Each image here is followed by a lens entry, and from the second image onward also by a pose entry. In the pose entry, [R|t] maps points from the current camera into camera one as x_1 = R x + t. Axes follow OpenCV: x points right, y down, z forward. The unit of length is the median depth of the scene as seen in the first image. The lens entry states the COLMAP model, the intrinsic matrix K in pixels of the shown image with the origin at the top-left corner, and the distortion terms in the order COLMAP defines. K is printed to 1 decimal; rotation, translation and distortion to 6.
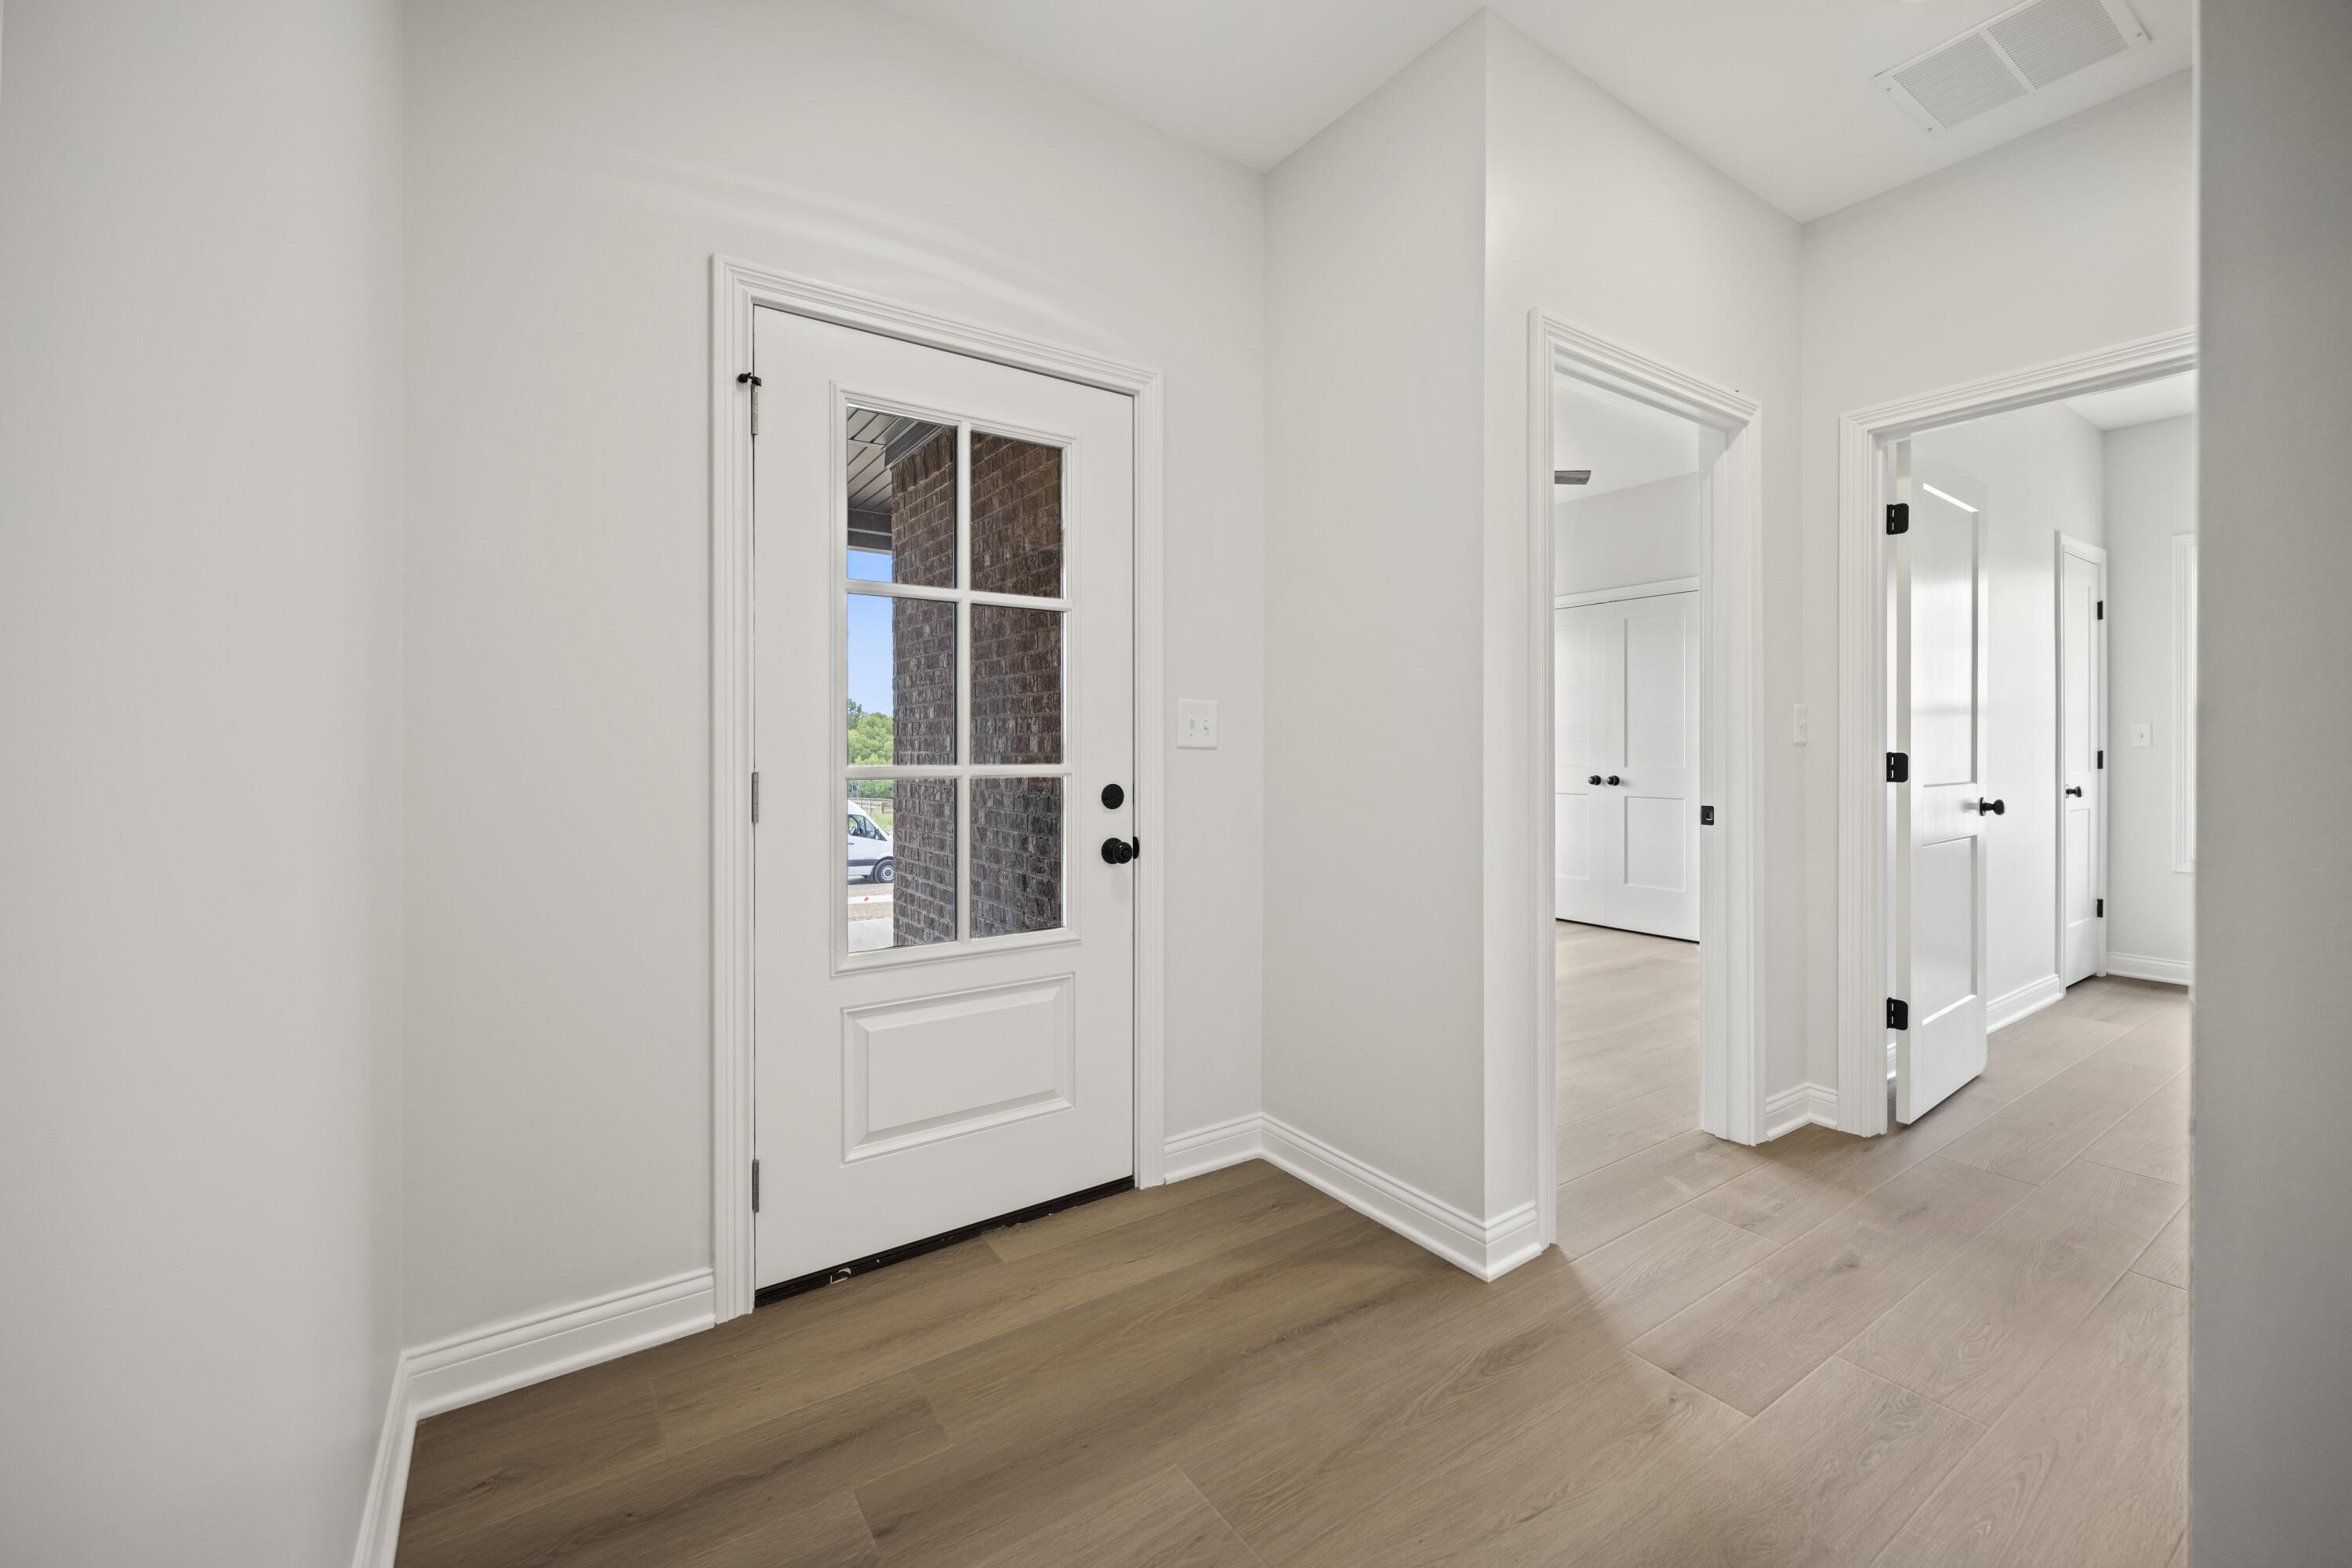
lens RADIAL K [[972.5, 0, 1160.6], [0, 972.5, 759.2], [0, 0, 1]] dist [0.002602, -0.000618]
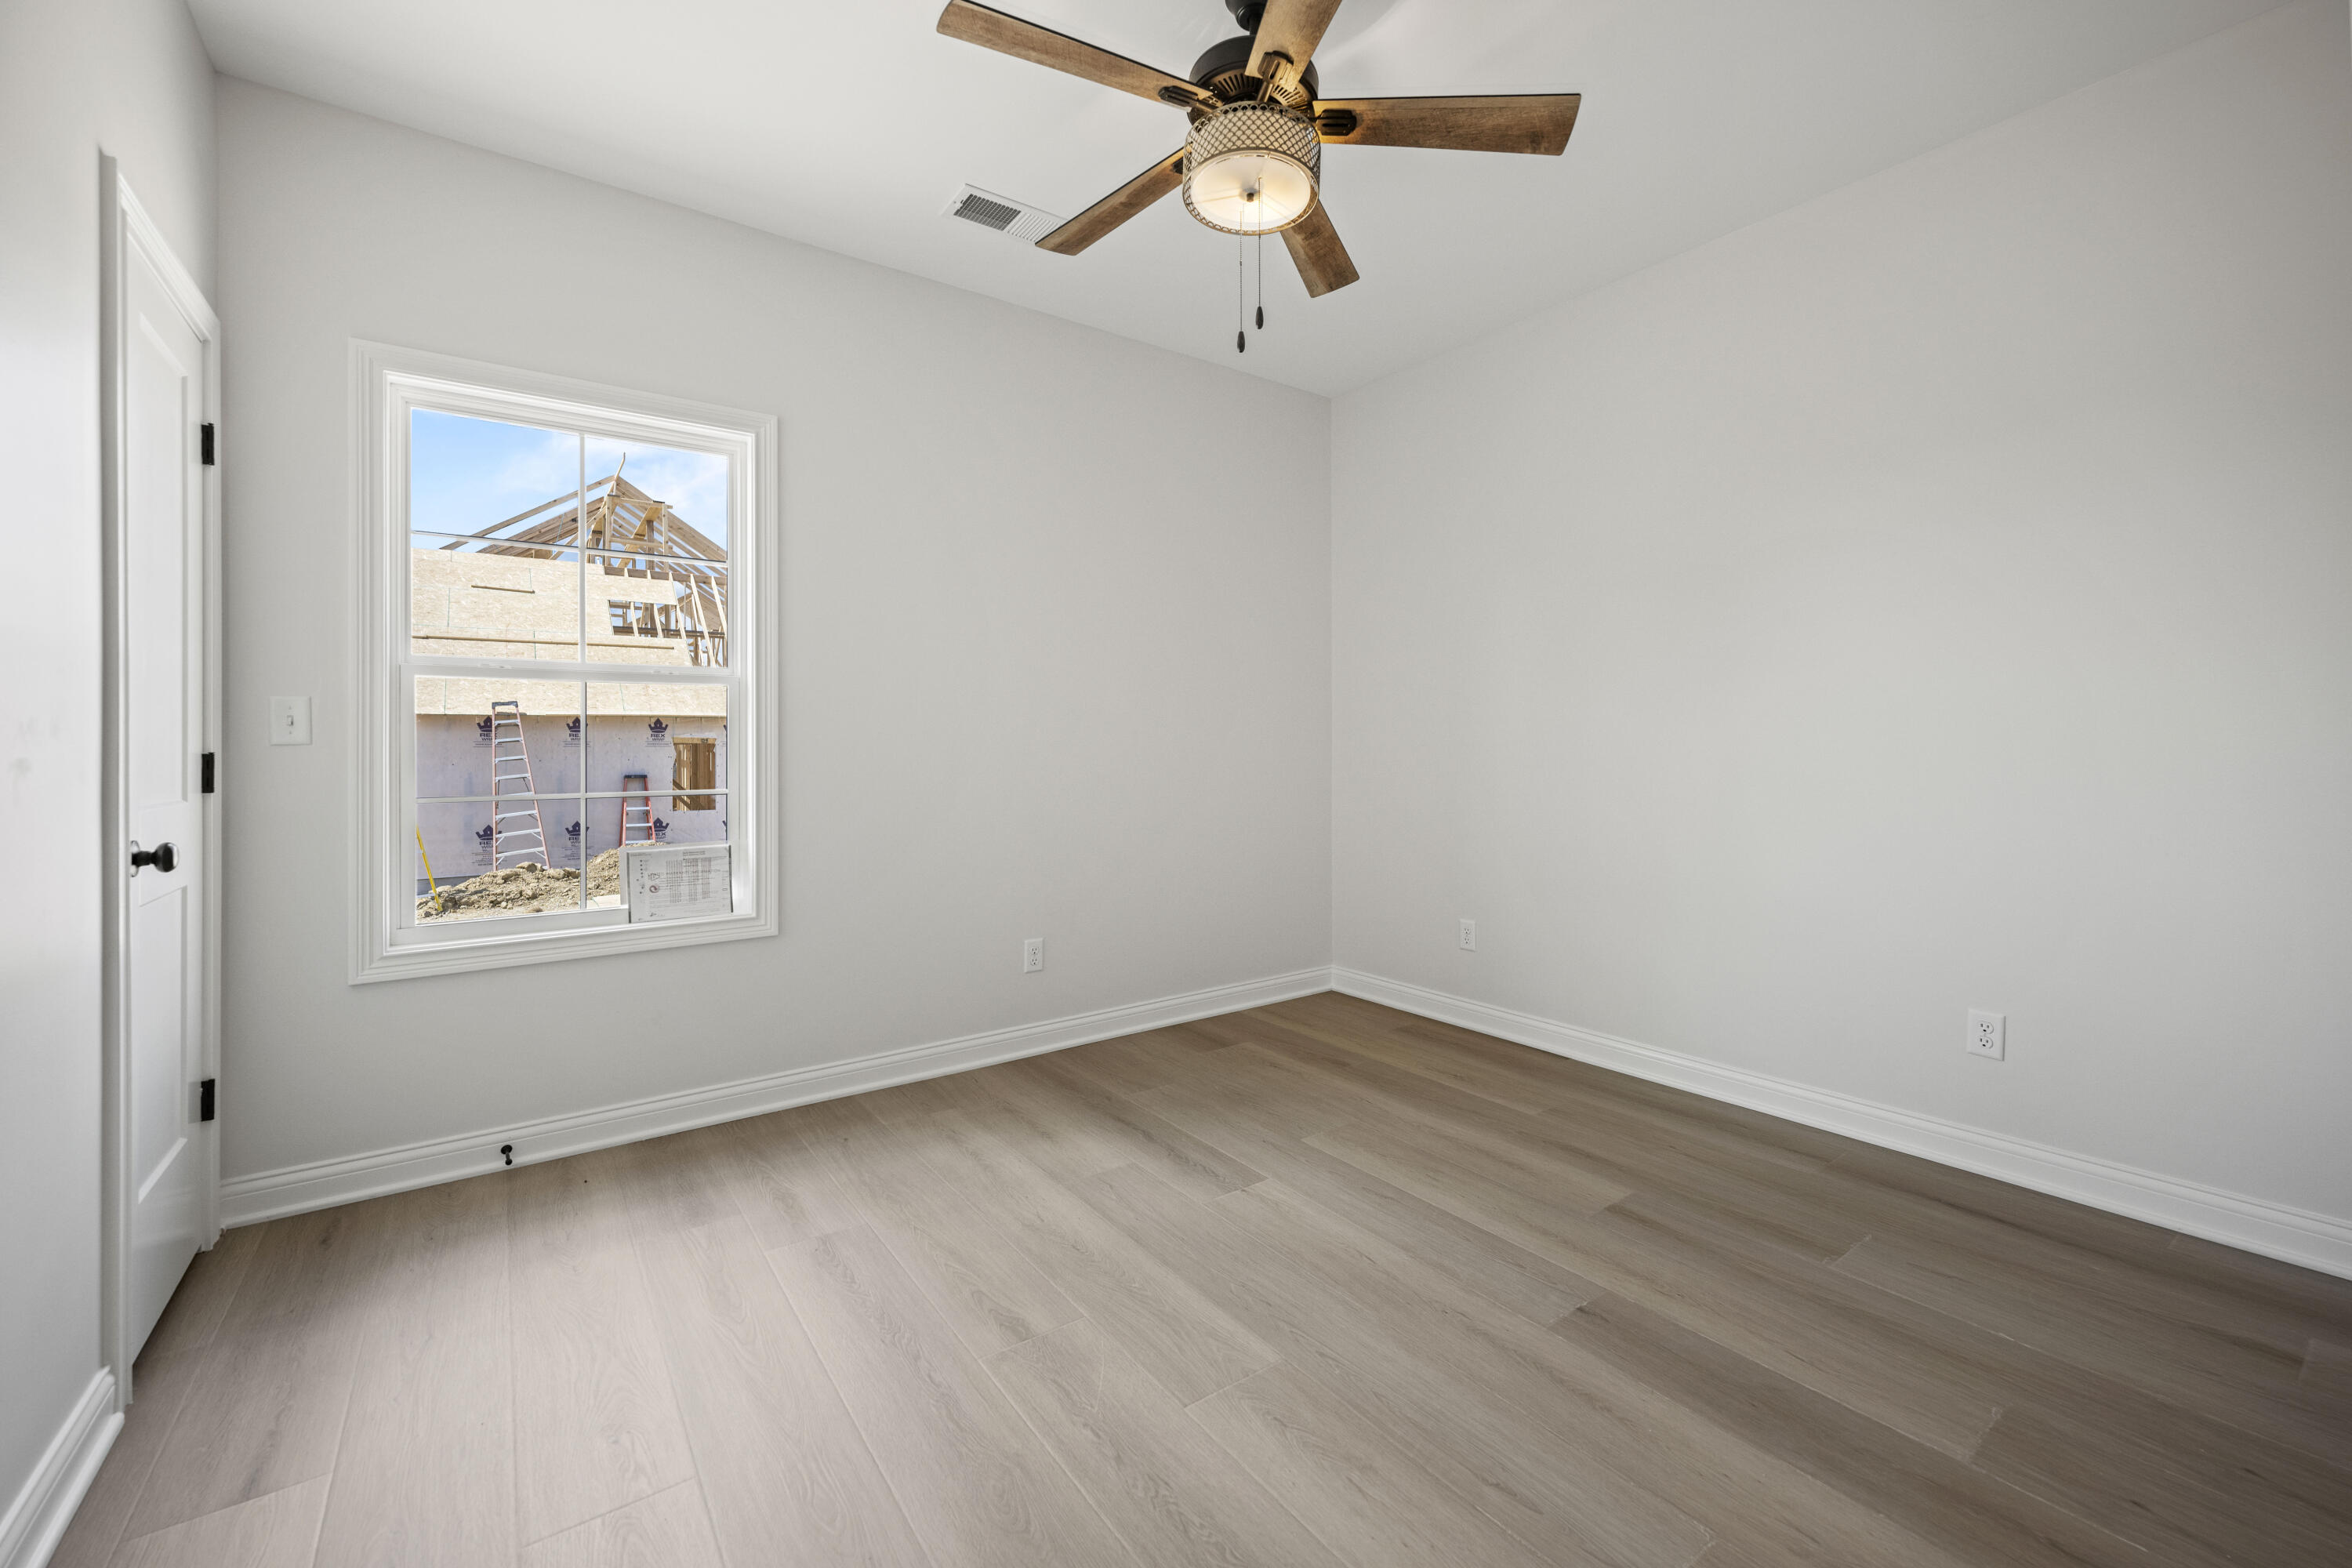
lens RADIAL K [[972.5, 0, 1148.9], [0, 972.5, 738.5], [0, 0, 1]] dist [0.002602, -0.000618]
pose [[0.007131, 0.008593, 0.999938, 0.514382], [0.009499, 0.999917, -0.008660, -0.007370], [-0.999929, 0.009560, 0.007048, 0.559498]]
